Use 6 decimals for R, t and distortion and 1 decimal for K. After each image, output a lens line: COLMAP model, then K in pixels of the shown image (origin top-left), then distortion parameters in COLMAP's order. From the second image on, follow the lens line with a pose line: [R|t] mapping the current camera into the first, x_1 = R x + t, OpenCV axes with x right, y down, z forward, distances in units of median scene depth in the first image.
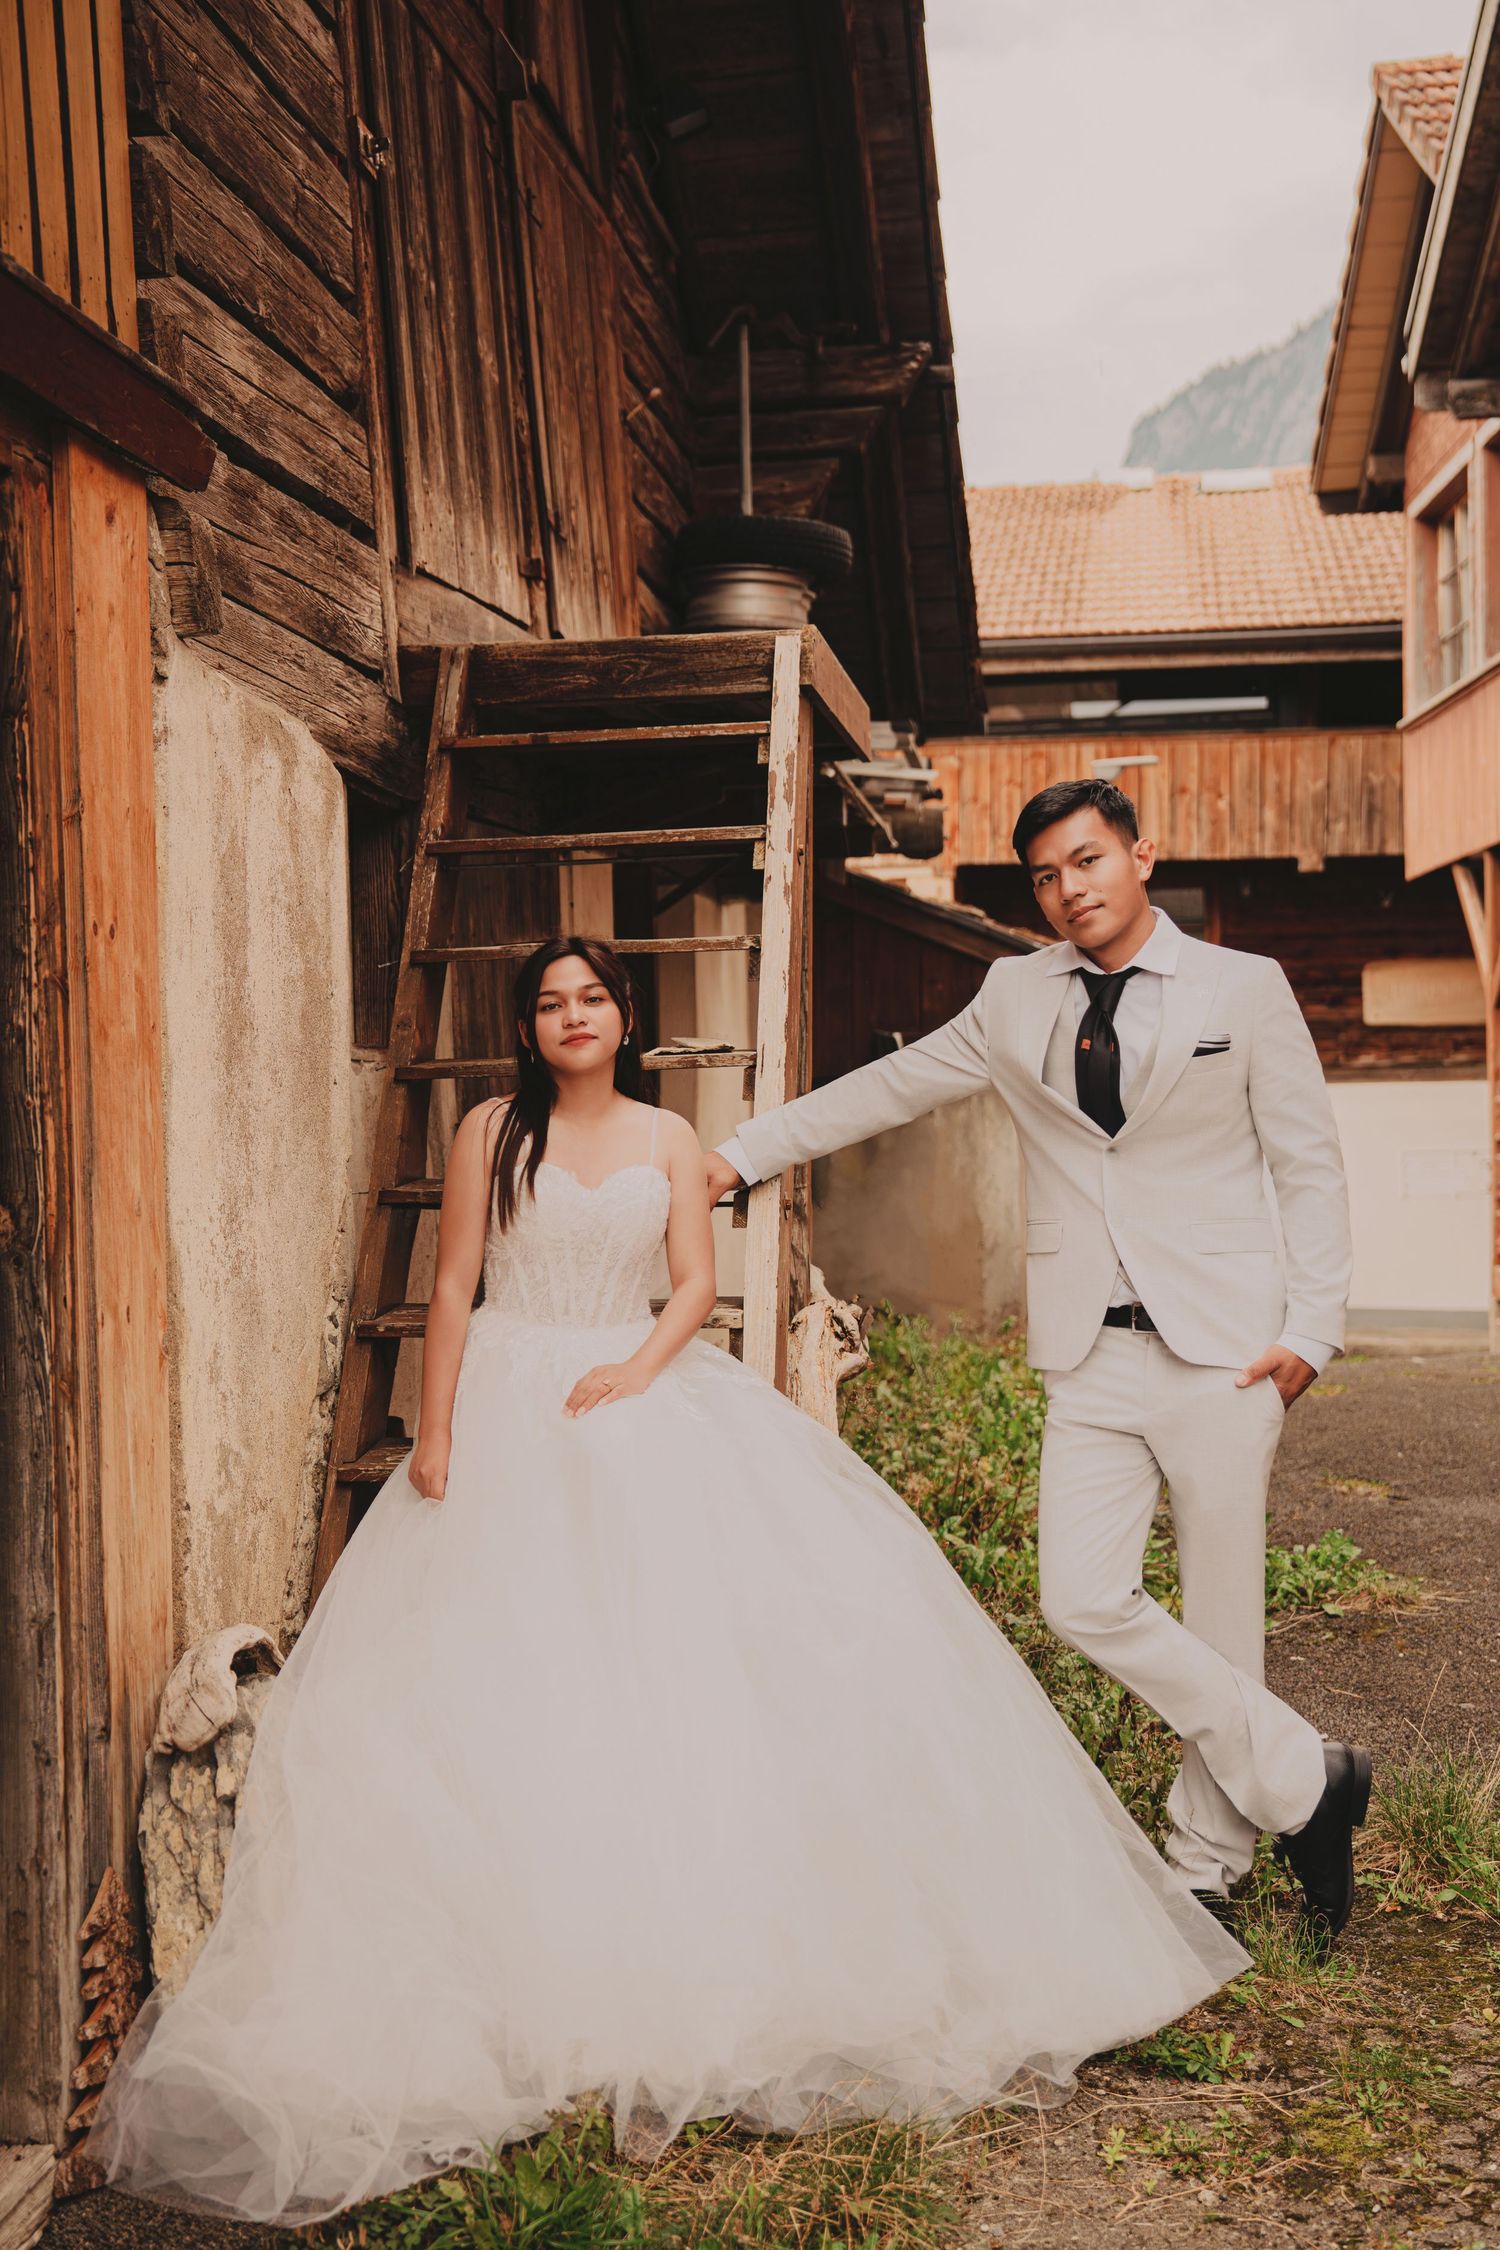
lens RADIAL K [[2768.2, 0, 784.5], [0, 2768.2, 1099.0], [0, 0, 1]] dist [0.152740, 0.000000]
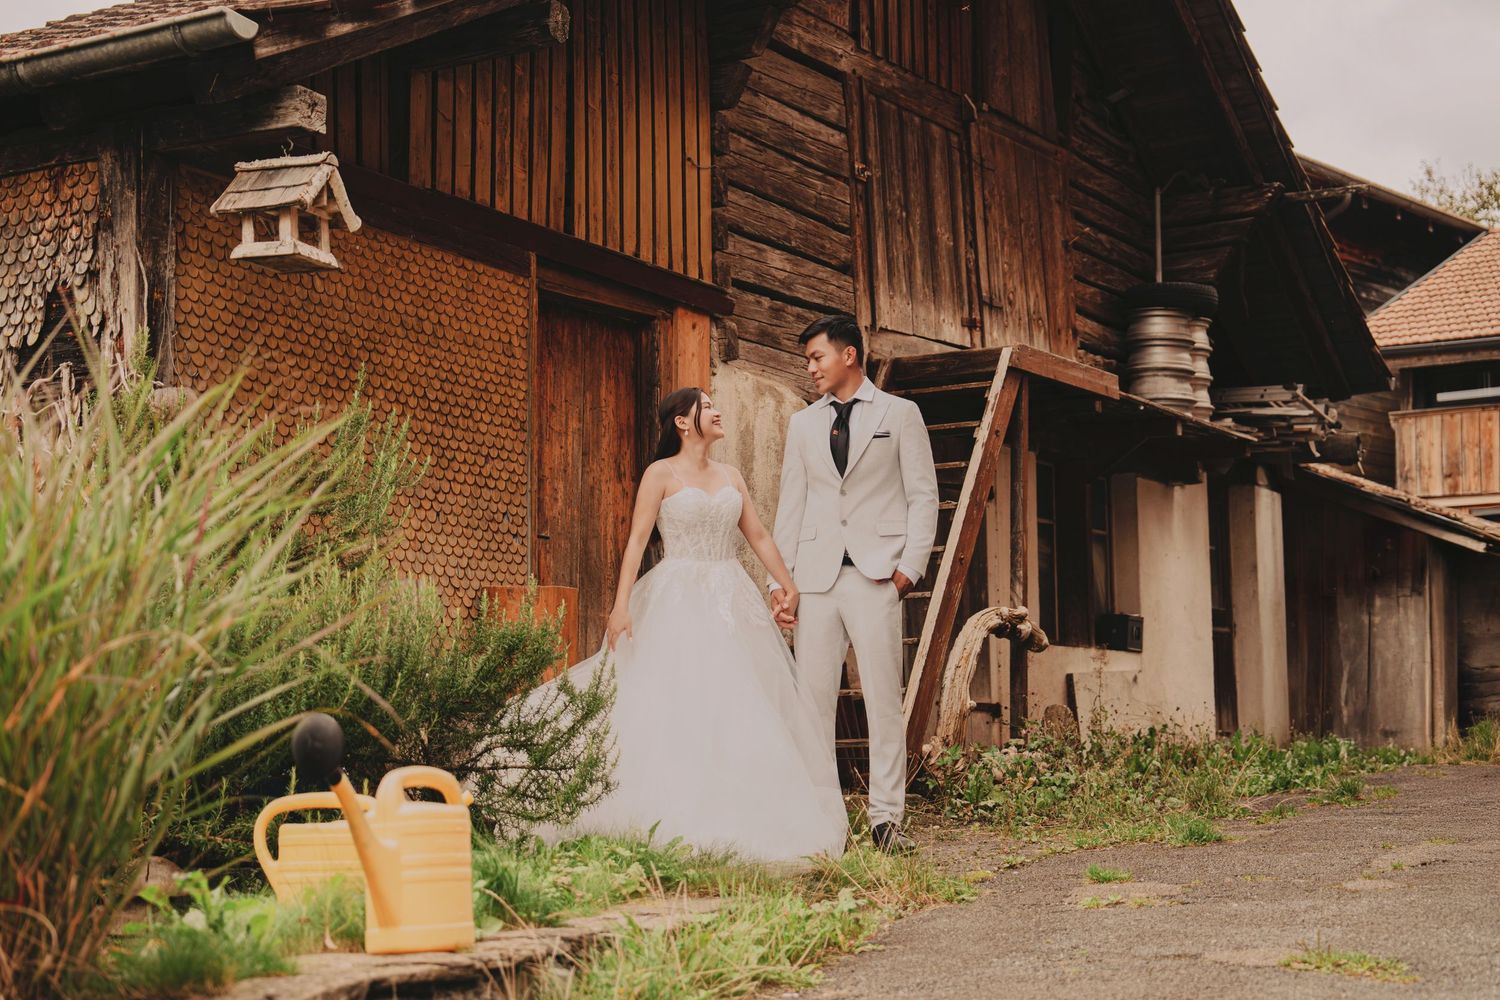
lens RADIAL K [[2330.2, 0, 759.3], [0, 2330.2, 501.3], [0, 0, 1]] dist [0.276733, 0.000000]
pose [[0.922416, -0.025504, -0.385355, 0.621299], [-0.013997, 0.994954, -0.099354, 0.188814], [0.385945, 0.097040, 0.917404, -1.032002]]
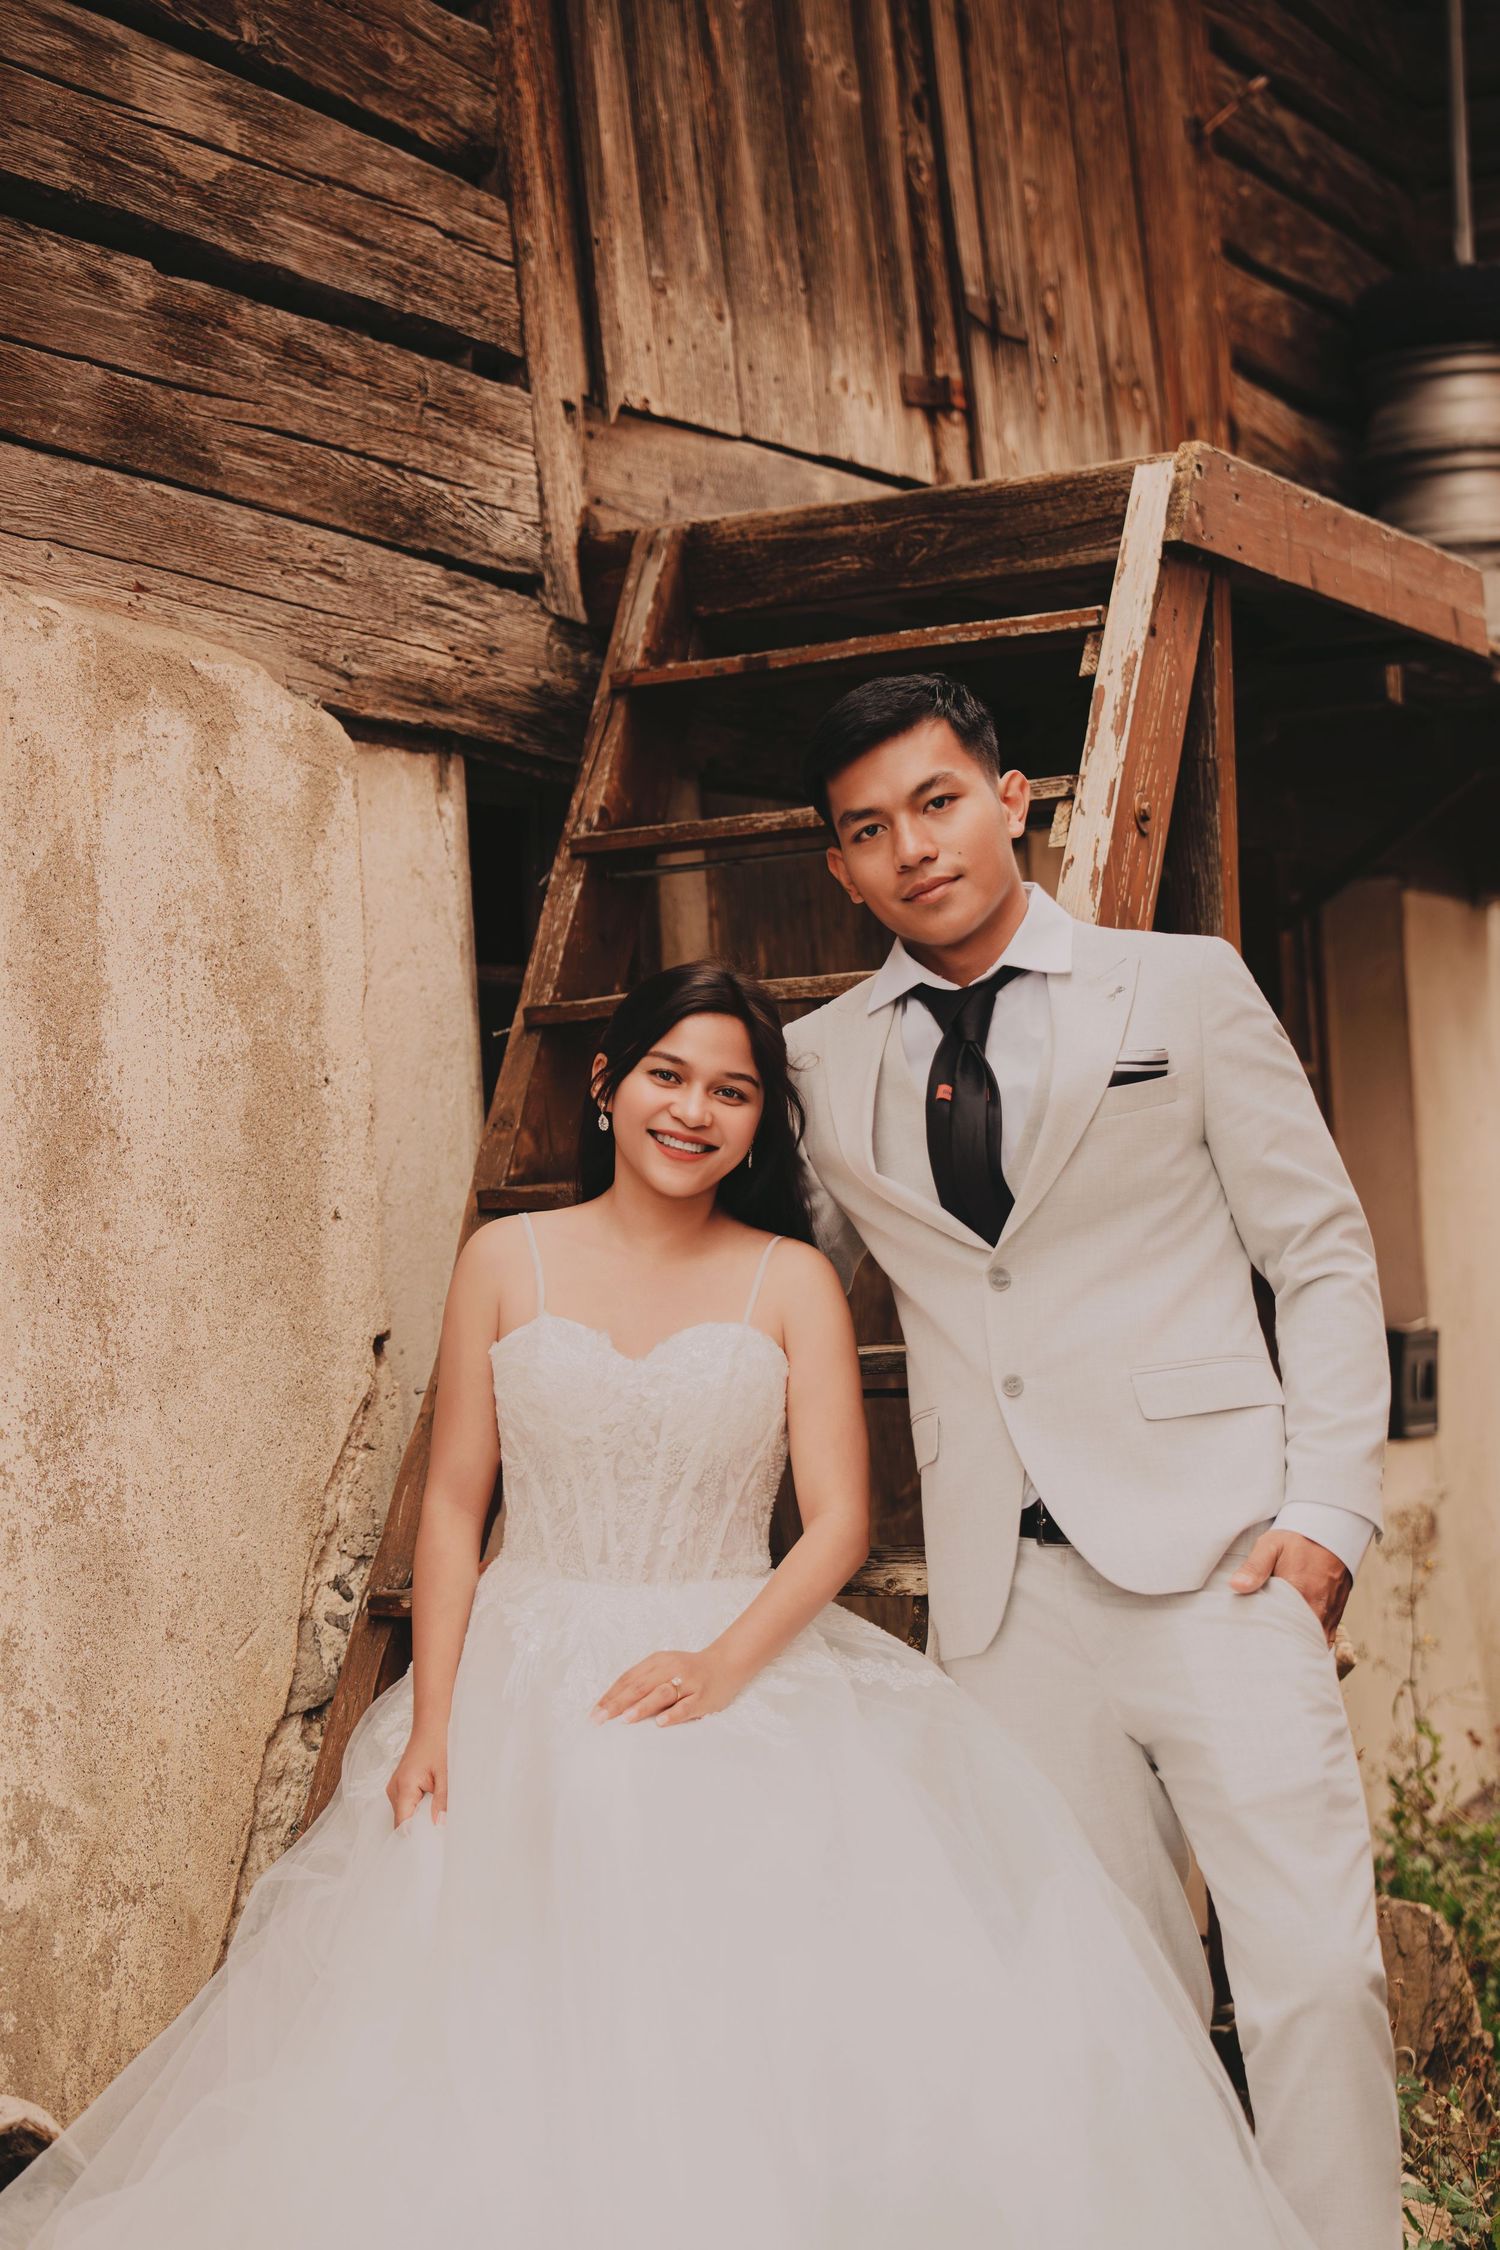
lens RADIAL K [[4376.6, 0, 758.7], [0, 4376.6, 1111.2], [0, 0, 1]] dist [0.348050, 0.000000]
pose [[0.955270, -0.042392, -0.292682, 0.203506], [0.033339, 0.998801, -0.035855, 0.008233], [0.293851, 0.024493, 0.955537, 0.049654]]
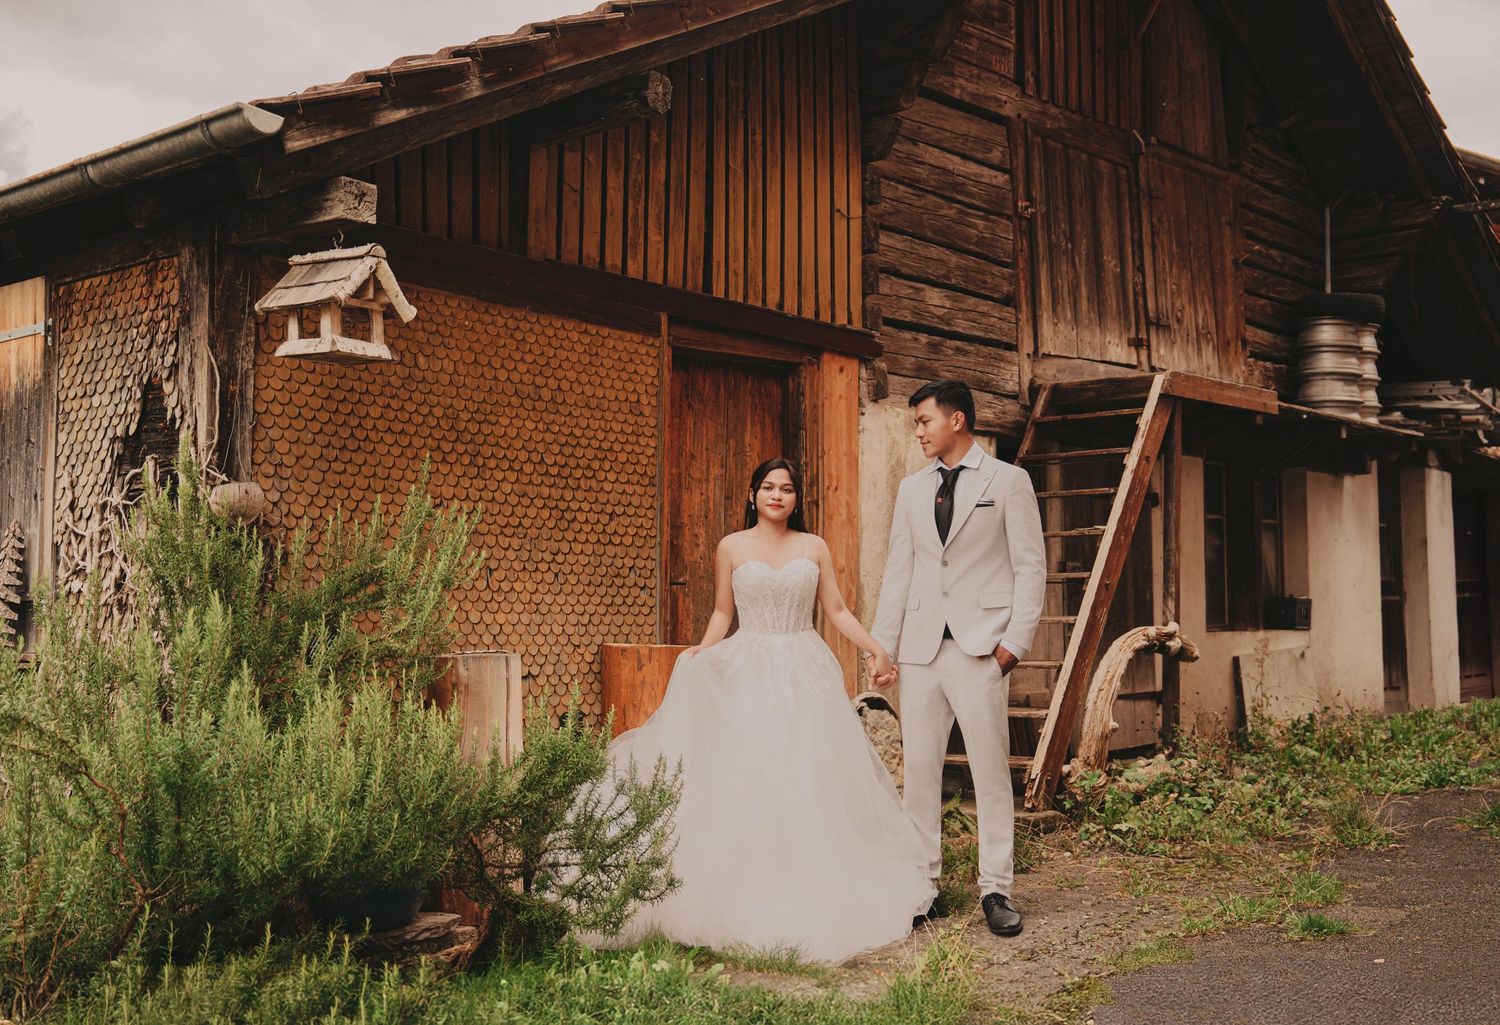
lens RADIAL K [[1753.6, 0, 759.9], [0, 1753.6, 506.1], [0, 0, 1]] dist [0.127783, 0.000000]
pose [[0.847683, -0.009673, -0.530415, 0.582975], [-0.021196, 0.998418, -0.052082, 0.054175], [0.530080, 0.055391, 0.846136, -0.624070]]
